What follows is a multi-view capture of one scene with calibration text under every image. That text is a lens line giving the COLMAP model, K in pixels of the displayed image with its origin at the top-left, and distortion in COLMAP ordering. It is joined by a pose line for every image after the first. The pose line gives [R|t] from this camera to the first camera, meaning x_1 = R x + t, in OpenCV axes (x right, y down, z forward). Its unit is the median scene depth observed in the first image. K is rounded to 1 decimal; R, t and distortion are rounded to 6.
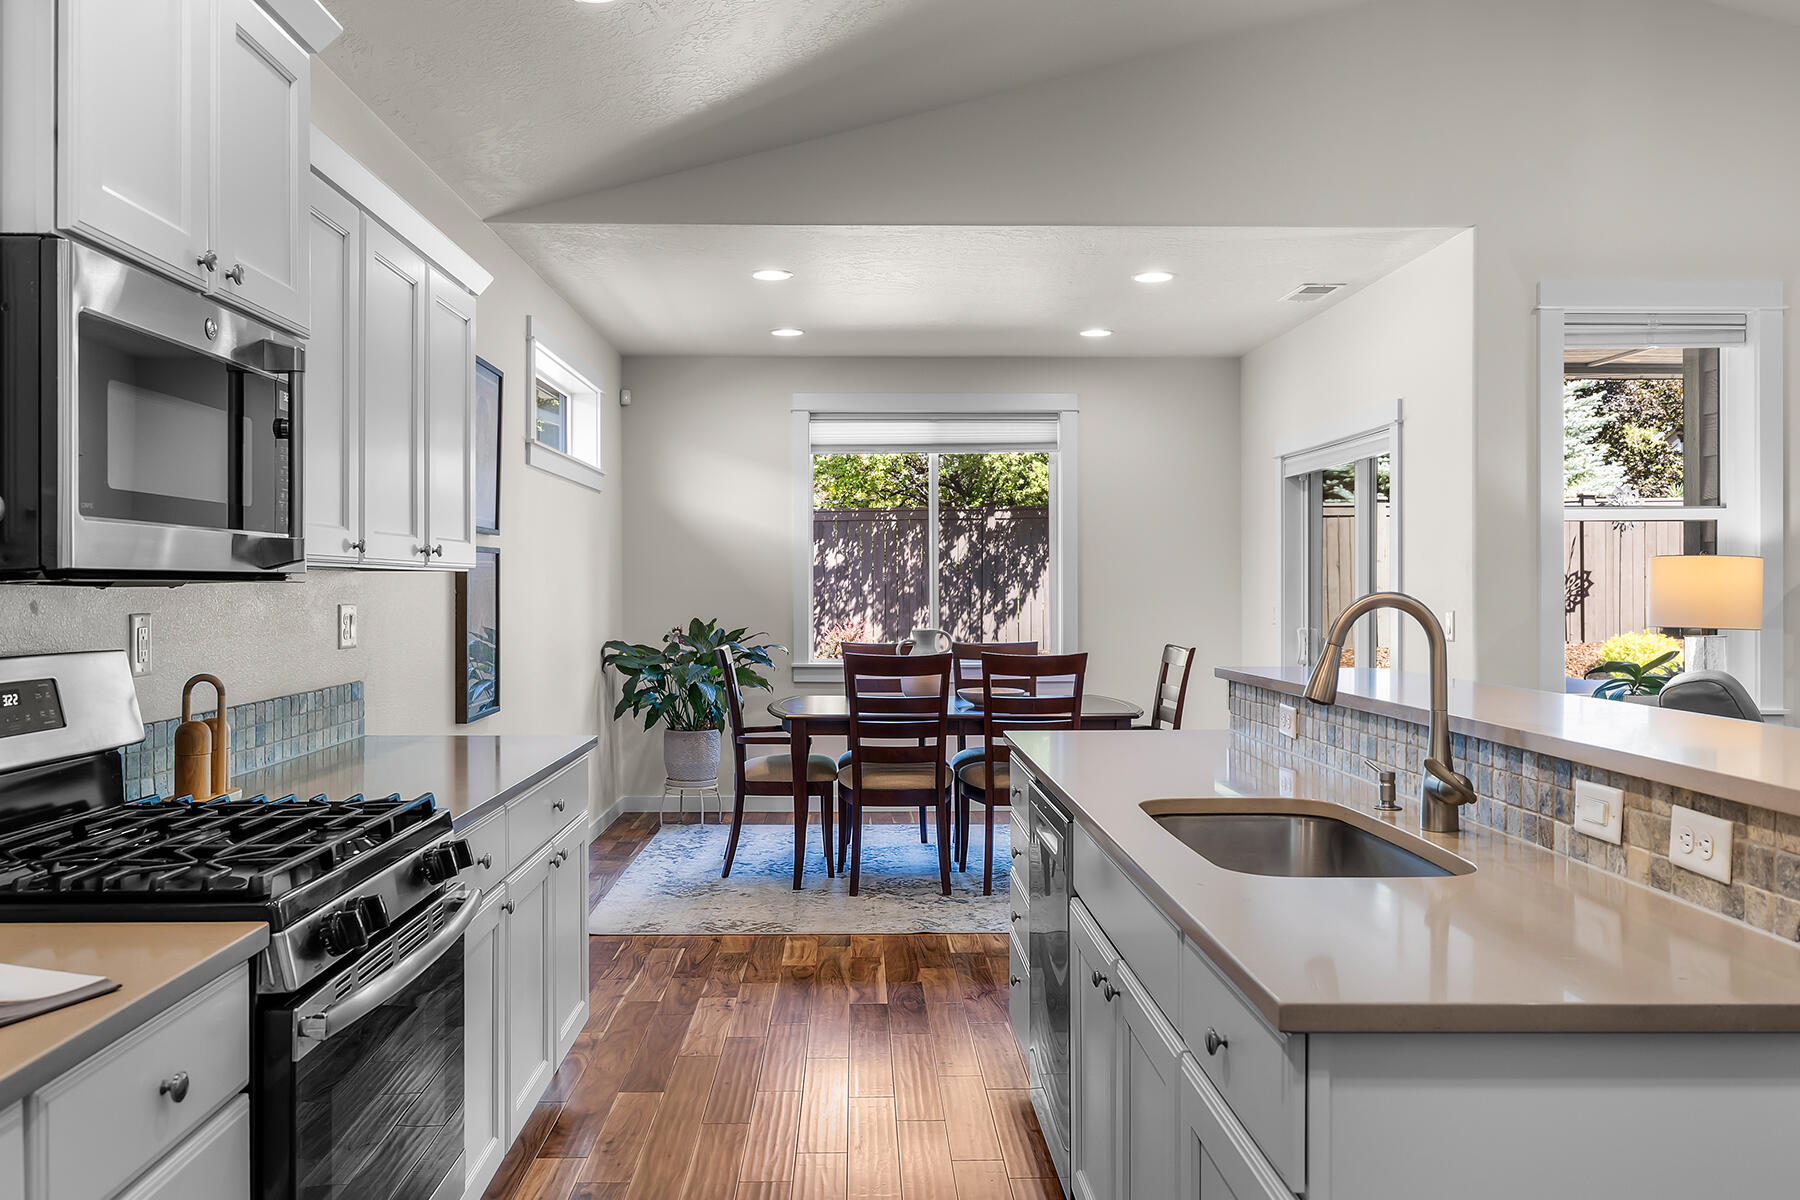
lens RADIAL K [[1442.0, 0, 905.4], [0, 1442.0, 598.7], [0, 0, 1]] dist [-0.016902, -0.003072]
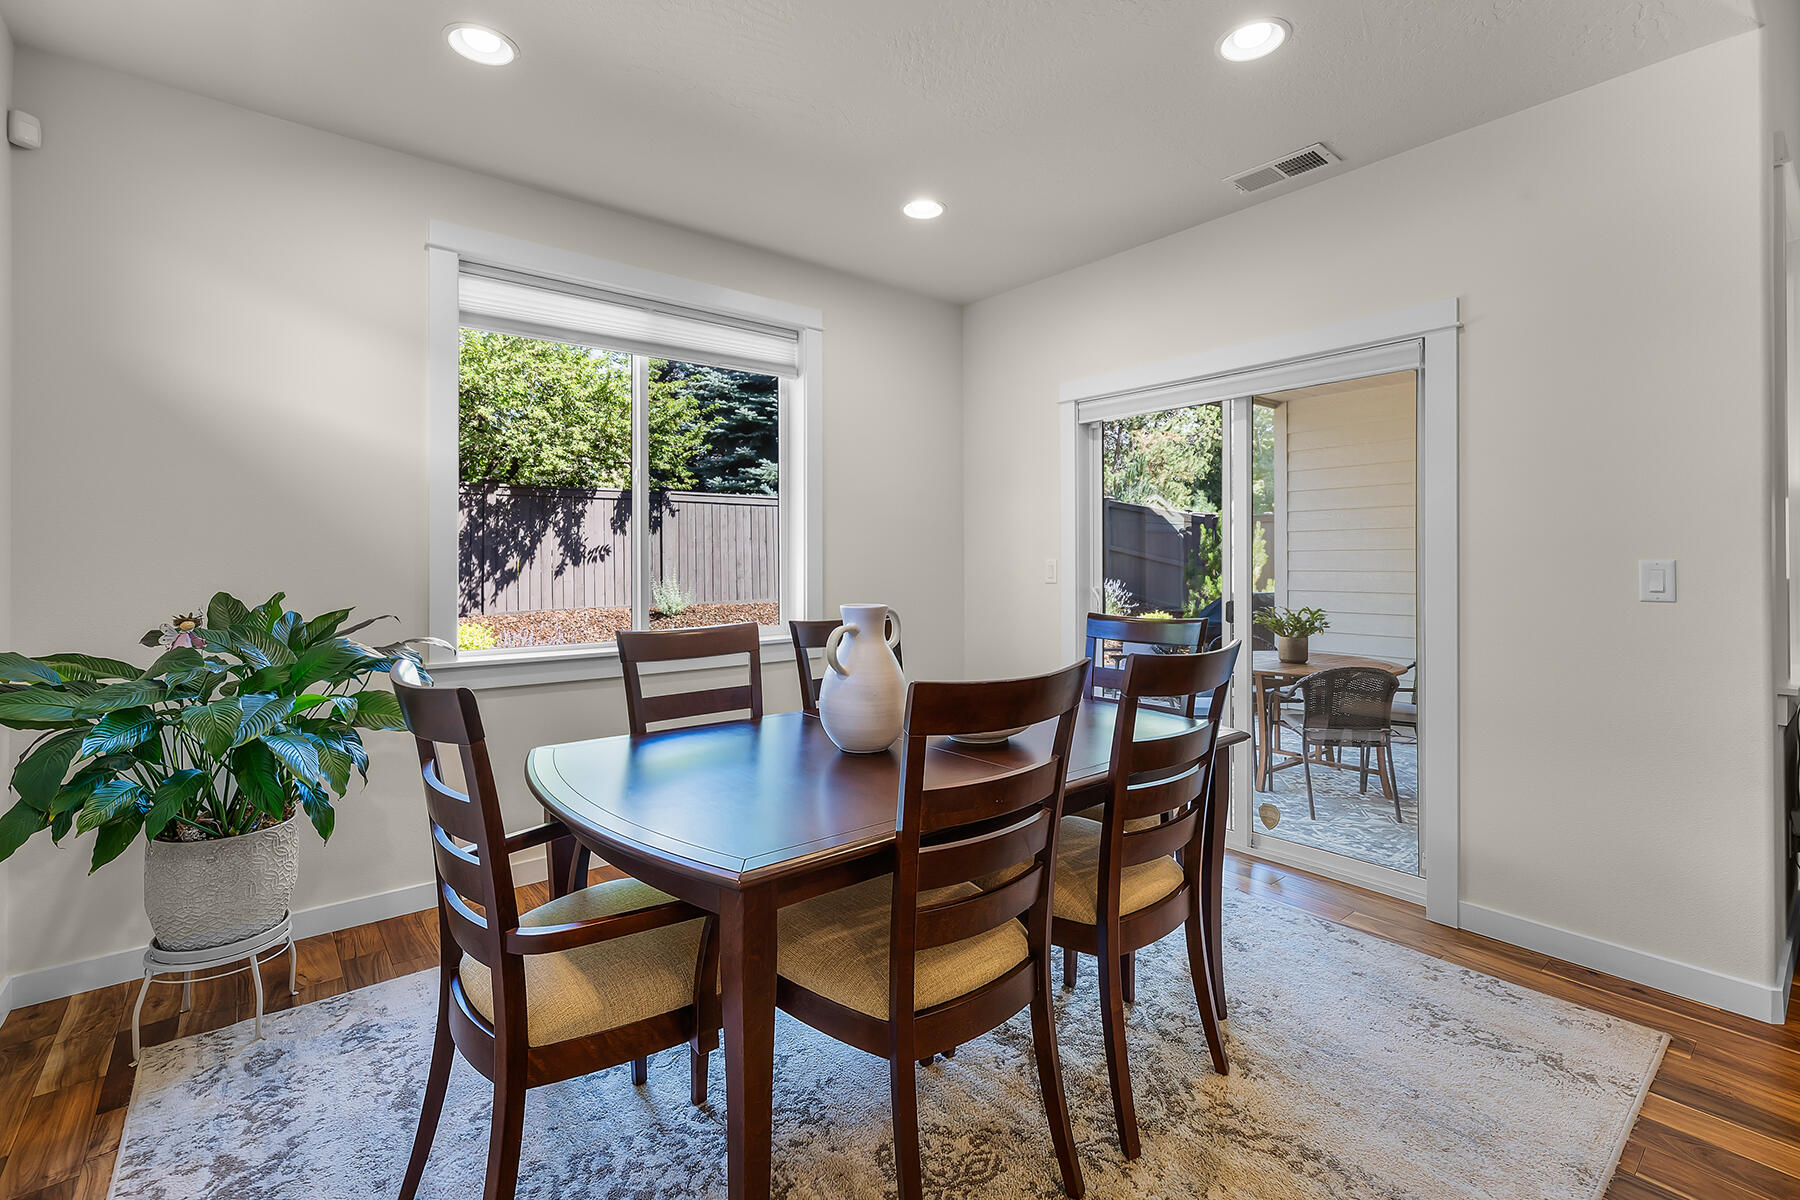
lens RADIAL K [[788.3, 0, 886.0], [0, 788.3, 557.3], [0, 0, 1]] dist [0.001987, -0.000189]
pose [[0.794071, 0.002216, 0.607821, -0.071456], [0.008365, 0.999859, -0.014574, 0.003746], [-0.607768, 0.016657, 0.793940, 0.351327]]
